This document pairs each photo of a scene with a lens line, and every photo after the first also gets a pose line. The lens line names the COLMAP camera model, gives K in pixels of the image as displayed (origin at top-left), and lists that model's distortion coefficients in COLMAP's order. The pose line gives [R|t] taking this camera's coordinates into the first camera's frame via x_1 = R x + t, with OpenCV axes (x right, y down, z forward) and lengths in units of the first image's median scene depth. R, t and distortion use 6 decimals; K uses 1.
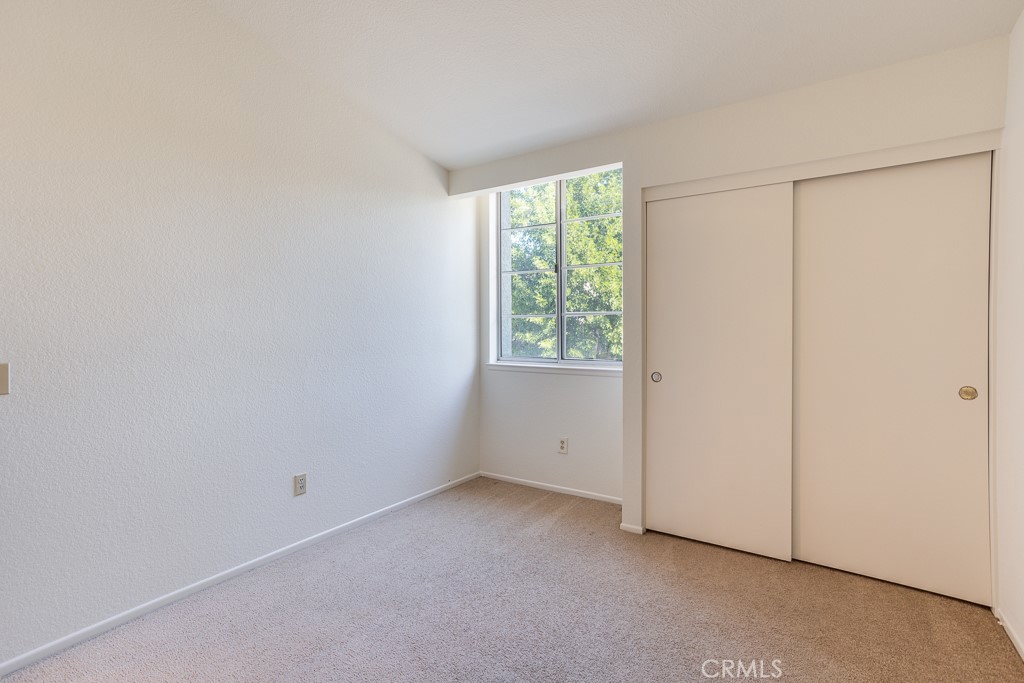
lens RADIAL K [[497.9, 0, 510.7], [0, 497.9, 325.9], [0, 0, 1]] dist [-0.032180, 0.035600]
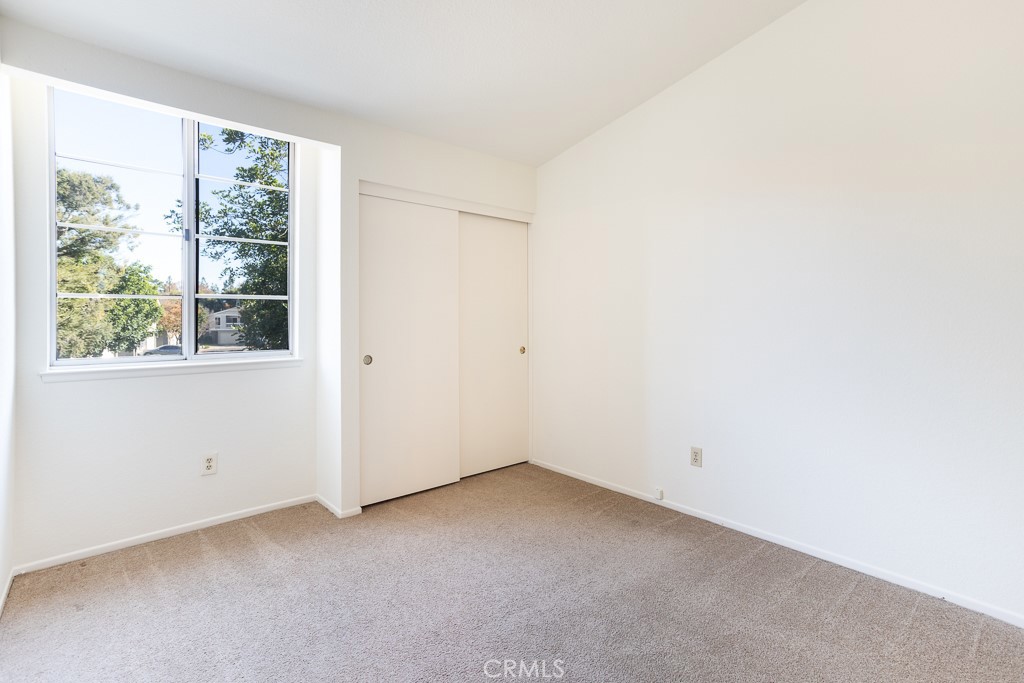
lens RADIAL K [[497.9, 0, 510.7], [0, 497.9, 325.9], [0, 0, 1]] dist [-0.032180, 0.035600]
pose [[0.238814, -0.005083, 0.971052, -0.654004], [-0.003225, 0.999977, 0.006028, 0.022944], [-0.971060, -0.004571, 0.238792, 0.446986]]
